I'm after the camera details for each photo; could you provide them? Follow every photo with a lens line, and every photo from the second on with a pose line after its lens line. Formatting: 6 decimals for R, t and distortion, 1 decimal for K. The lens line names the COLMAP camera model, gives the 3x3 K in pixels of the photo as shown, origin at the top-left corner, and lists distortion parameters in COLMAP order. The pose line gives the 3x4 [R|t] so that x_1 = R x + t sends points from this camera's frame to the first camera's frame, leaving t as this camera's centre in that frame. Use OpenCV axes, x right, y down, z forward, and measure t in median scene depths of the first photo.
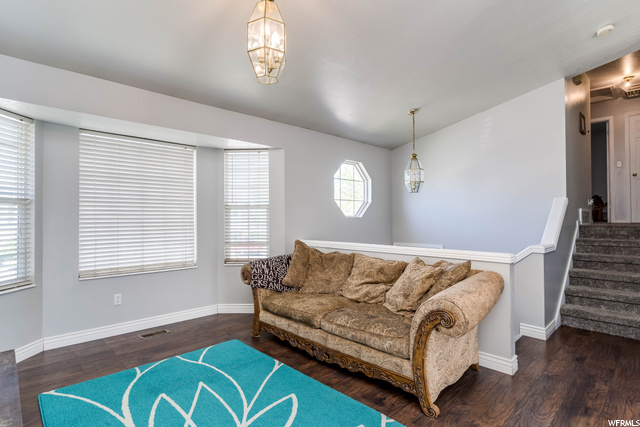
lens RADIAL K [[329.4, 0, 316.5], [0, 329.4, 214.9], [0, 0, 1]] dist [-0.000639, -0.000292]
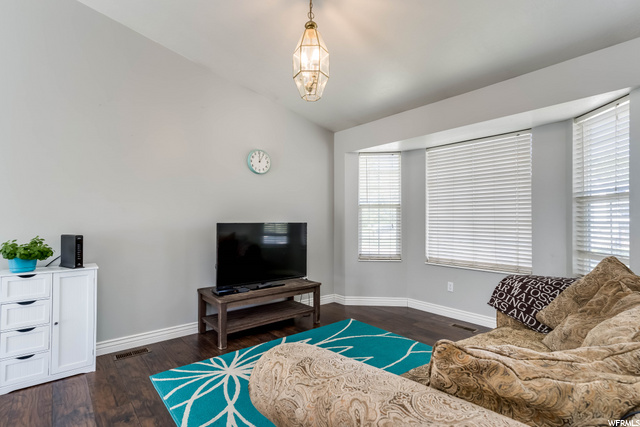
lens RADIAL K [[319.2, 0, 320.0], [0, 319.2, 213.5], [0, 0, 1]] dist [0.003535, 0.000580]
pose [[-0.069428, -0.010649, -0.997530, 0.575242], [0.011587, 0.999867, -0.011481, 0.007964], [0.997520, -0.012355, -0.069296, 0.655131]]
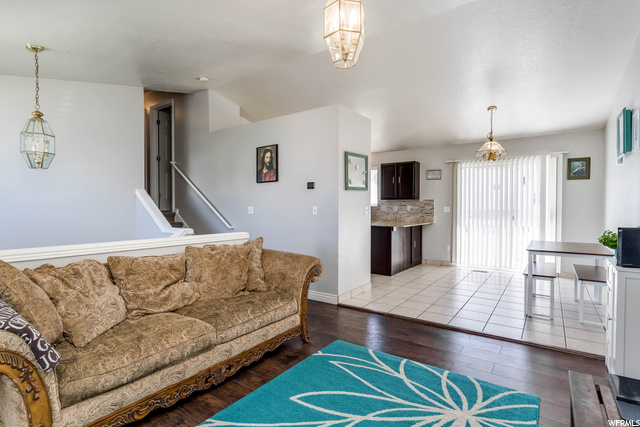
lens RADIAL K [[328.1, 0, 319.2], [0, 328.1, 212.3], [0, 0, 1]] dist [0.000043, 0.000154]
pose [[-0.187600, -0.010630, 0.982188, -0.658483], [-0.012203, 0.999889, 0.008491, 0.014759], [-0.982170, -0.010393, -0.187709, 0.744201]]
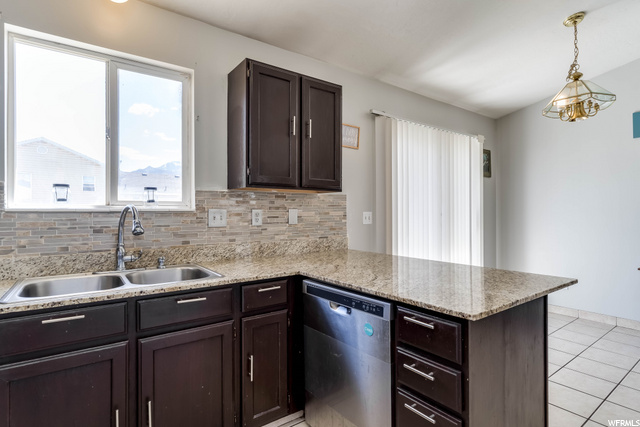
lens RADIAL K [[328.1, 0, 319.2], [0, 328.1, 212.3], [0, 0, 1]] dist [0.000043, 0.000154]
pose [[-0.991034, 0.009453, 0.133273, 1.161421], [0.007469, 0.999854, -0.015377, 0.002144], [-0.133399, -0.014244, -0.990960, 0.519412]]
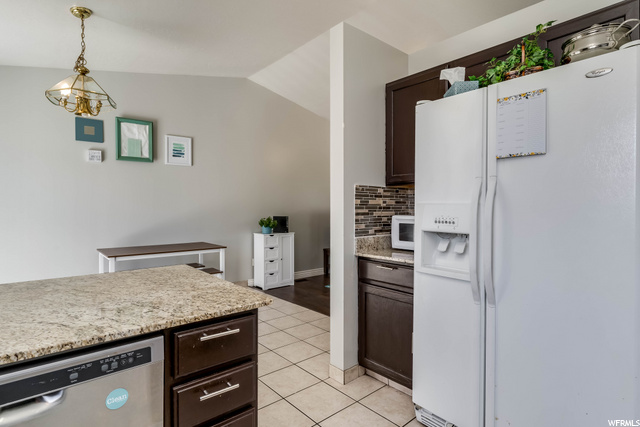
lens RADIAL K [[329.4, 0, 320.0], [0, 329.4, 213.5], [0, 0, 1]] dist [-0.031299, -0.000232]
pose [[-0.053045, 0.022568, -0.998337, 1.387269], [0.012560, 0.999681, 0.021931, -0.000857], [0.998513, -0.011375, -0.053312, 0.272015]]
